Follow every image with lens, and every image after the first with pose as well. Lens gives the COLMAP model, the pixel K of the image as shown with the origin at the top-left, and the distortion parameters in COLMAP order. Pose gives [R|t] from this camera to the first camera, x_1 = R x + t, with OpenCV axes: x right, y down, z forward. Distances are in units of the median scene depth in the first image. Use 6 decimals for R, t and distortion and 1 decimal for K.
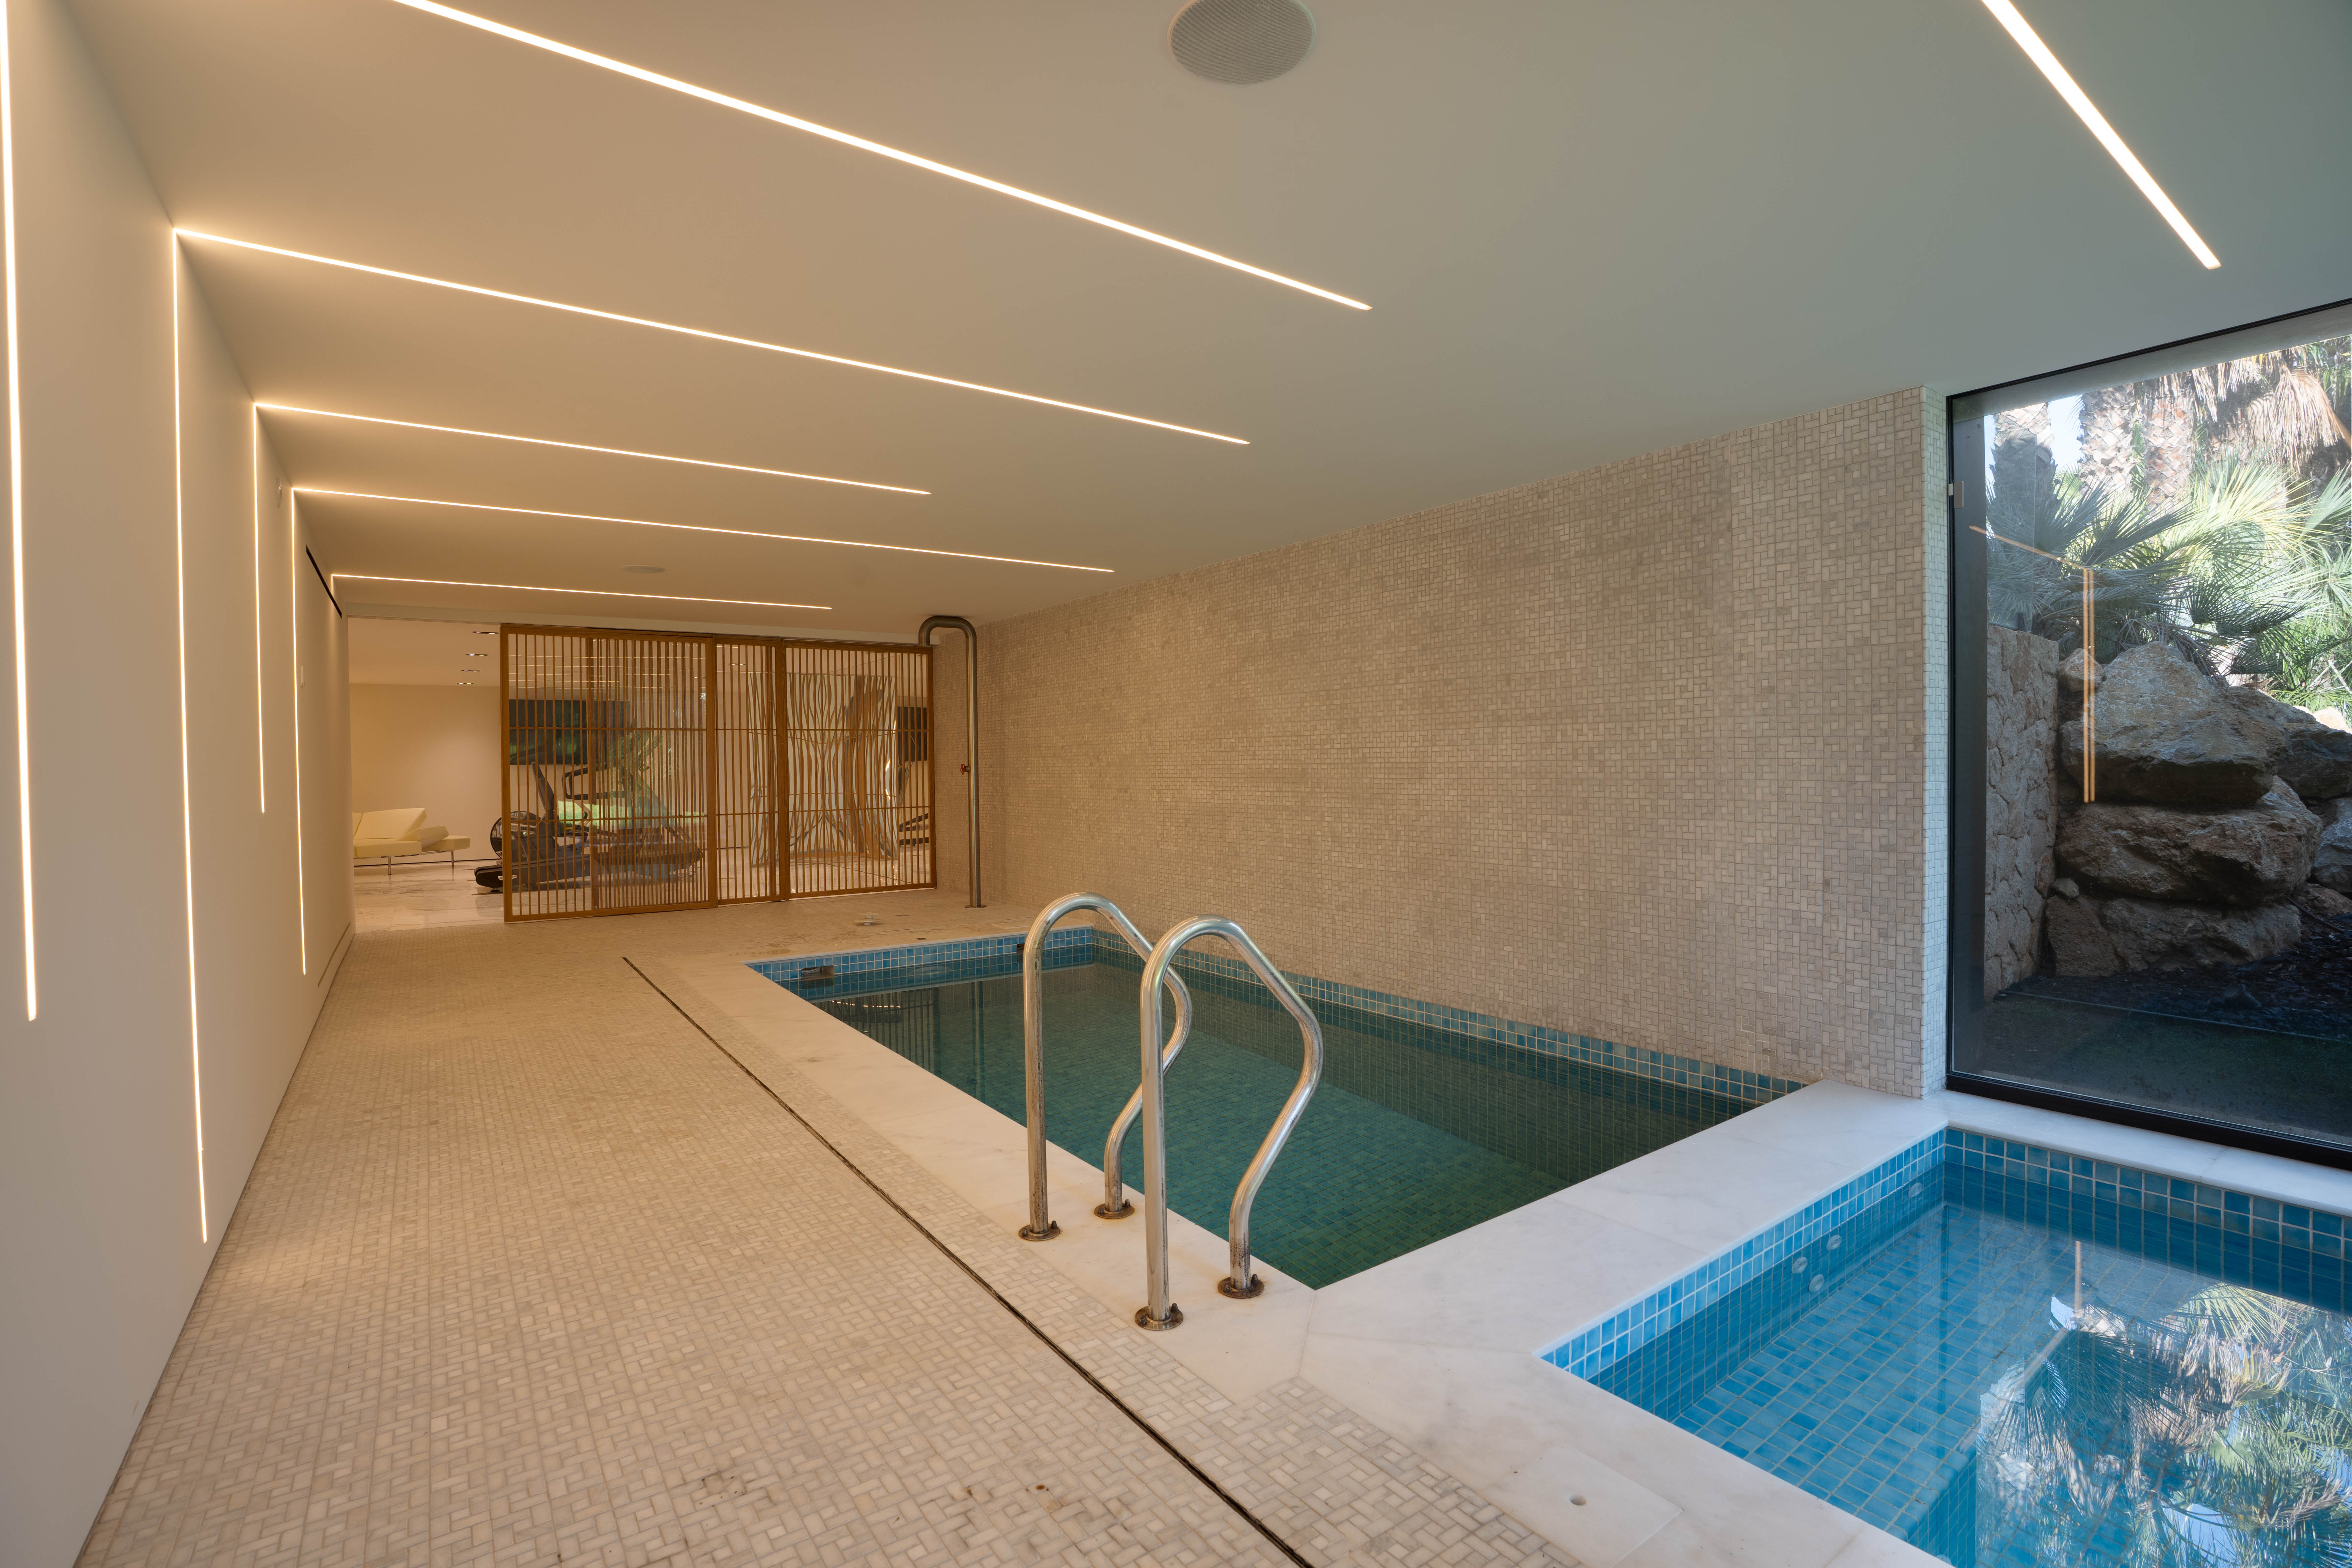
lens RADIAL K [[1061.7, 0, 1173.8], [0, 1061.7, 780.9], [0, 0, 1]] dist [-0.022069, 0.001083]
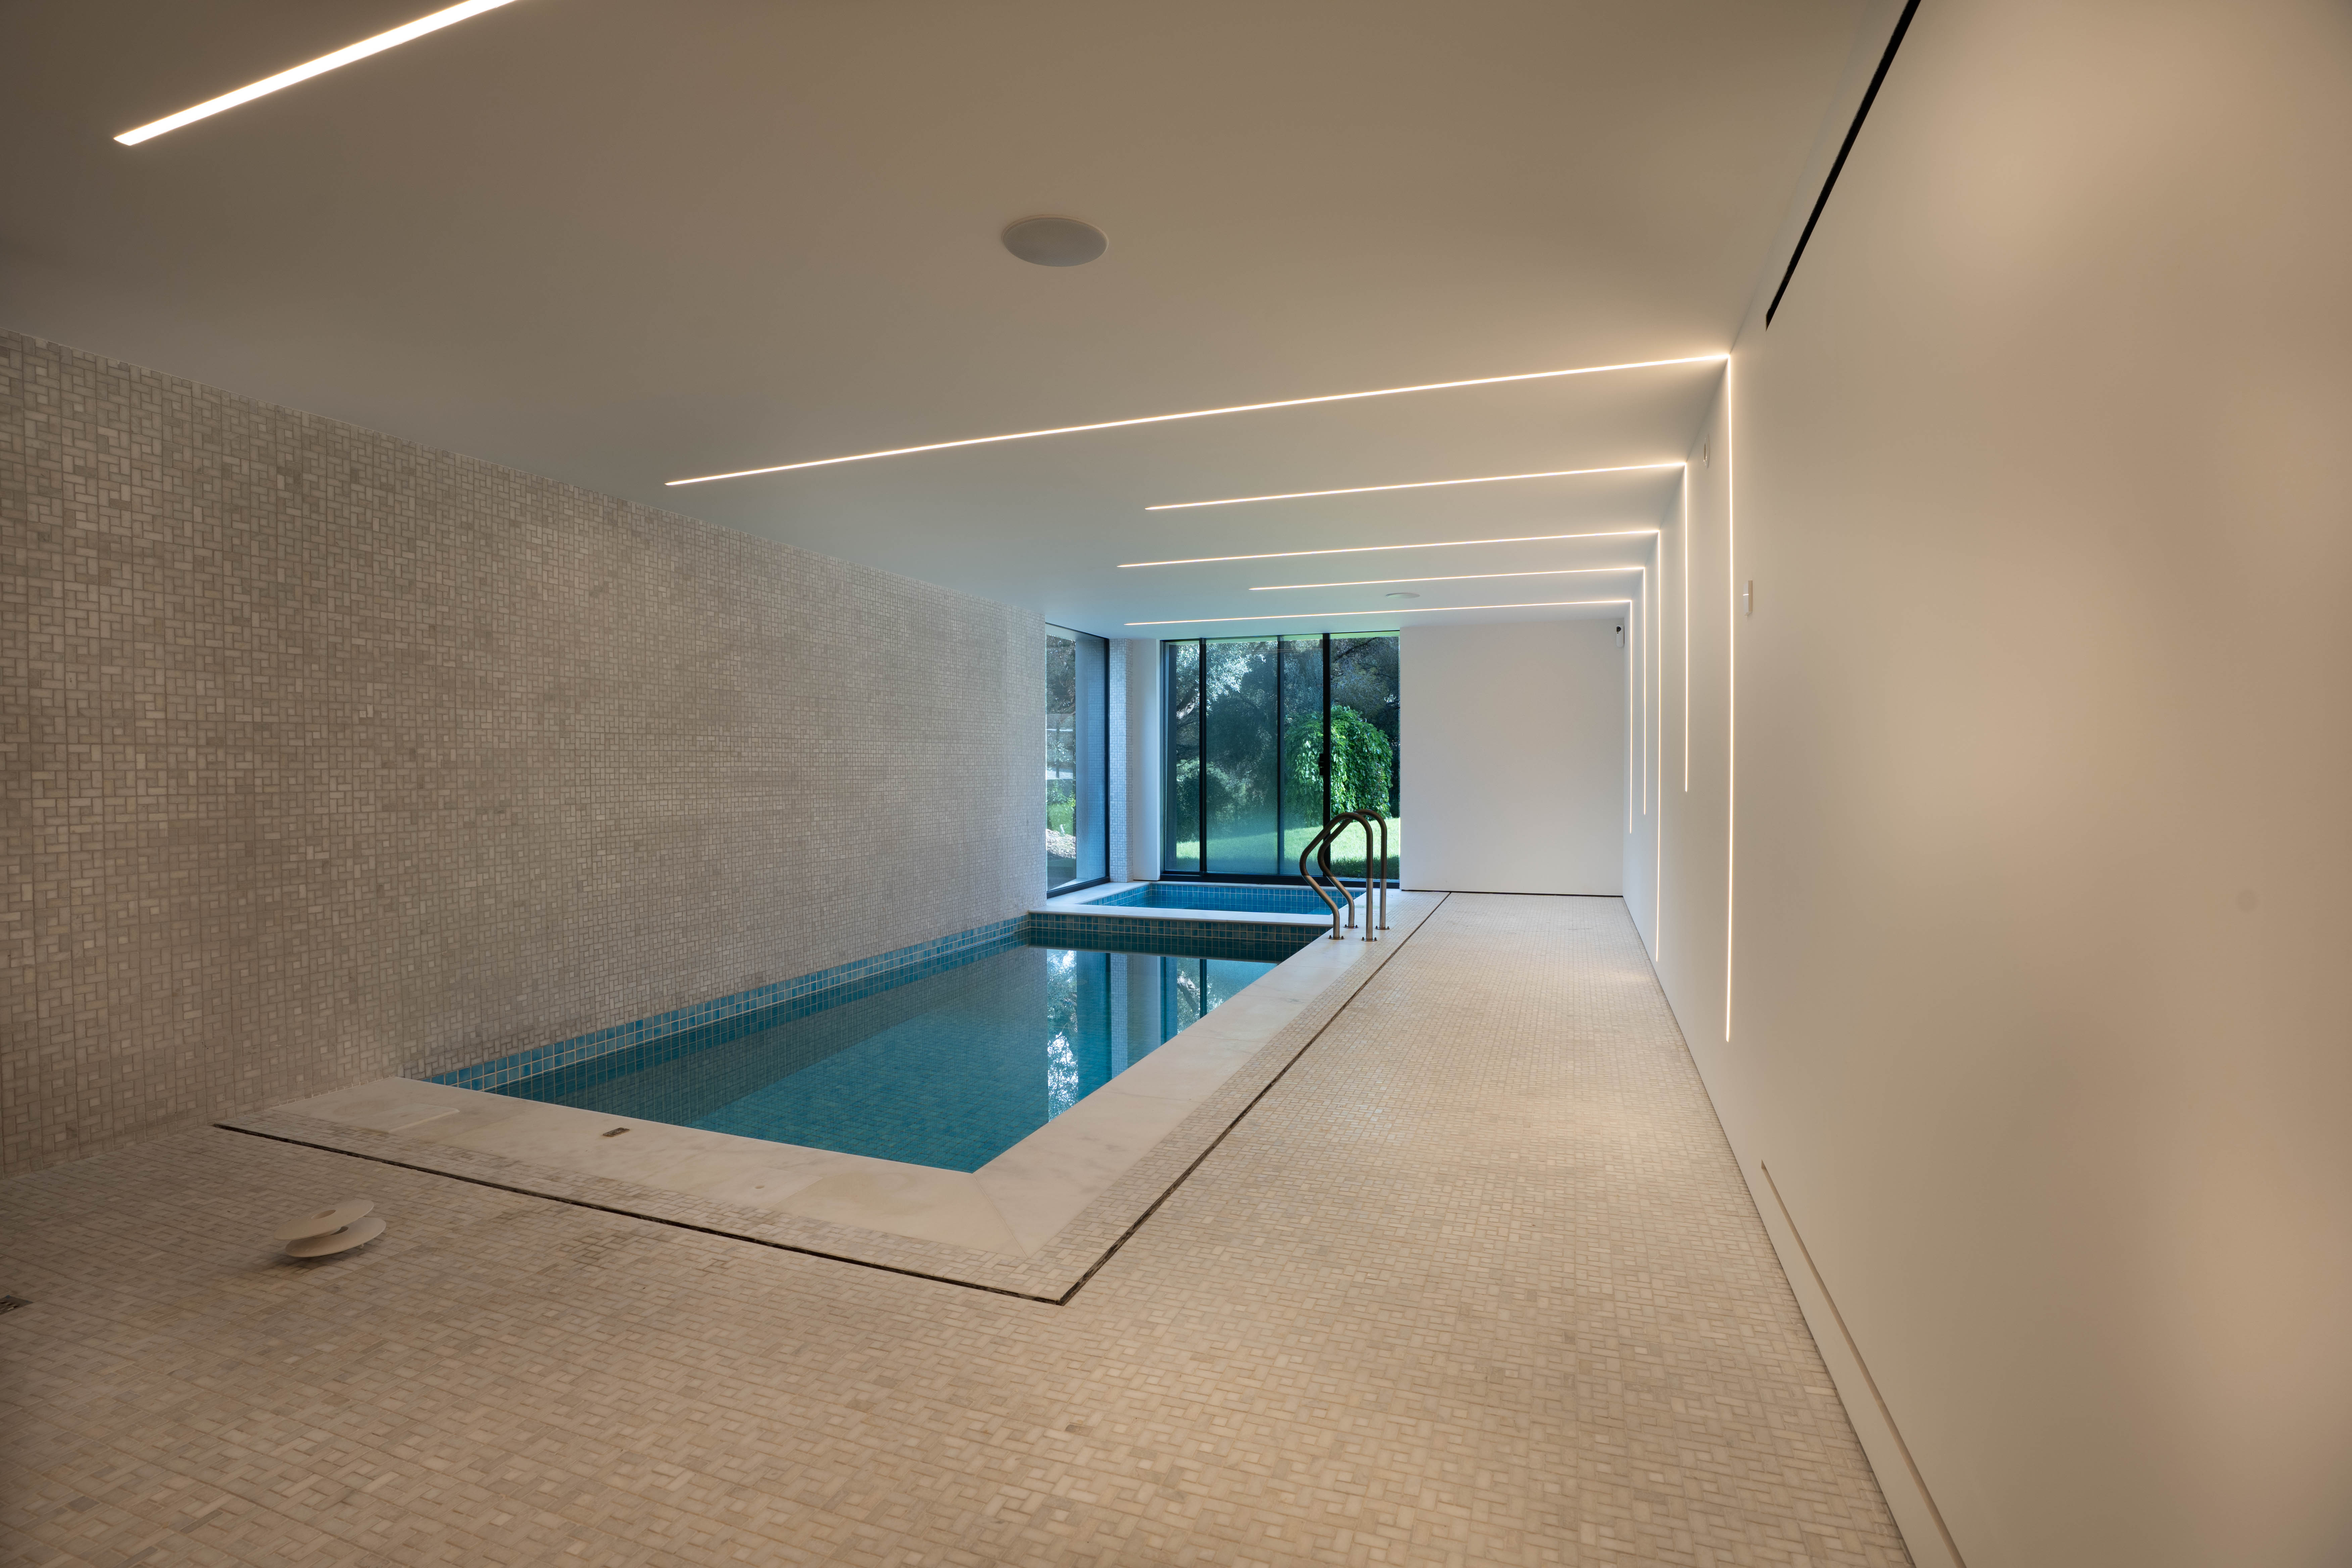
lens RADIAL K [[1061.7, 0, 1181.4], [0, 1061.7, 774.7], [0, 0, 1]] dist [-0.022069, 0.001083]
pose [[-0.544481, 0.005927, 0.838752, -0.992162], [0.022577, 0.999716, 0.007591, -0.008472], [-0.838469, 0.023069, -0.544460, 1.336723]]
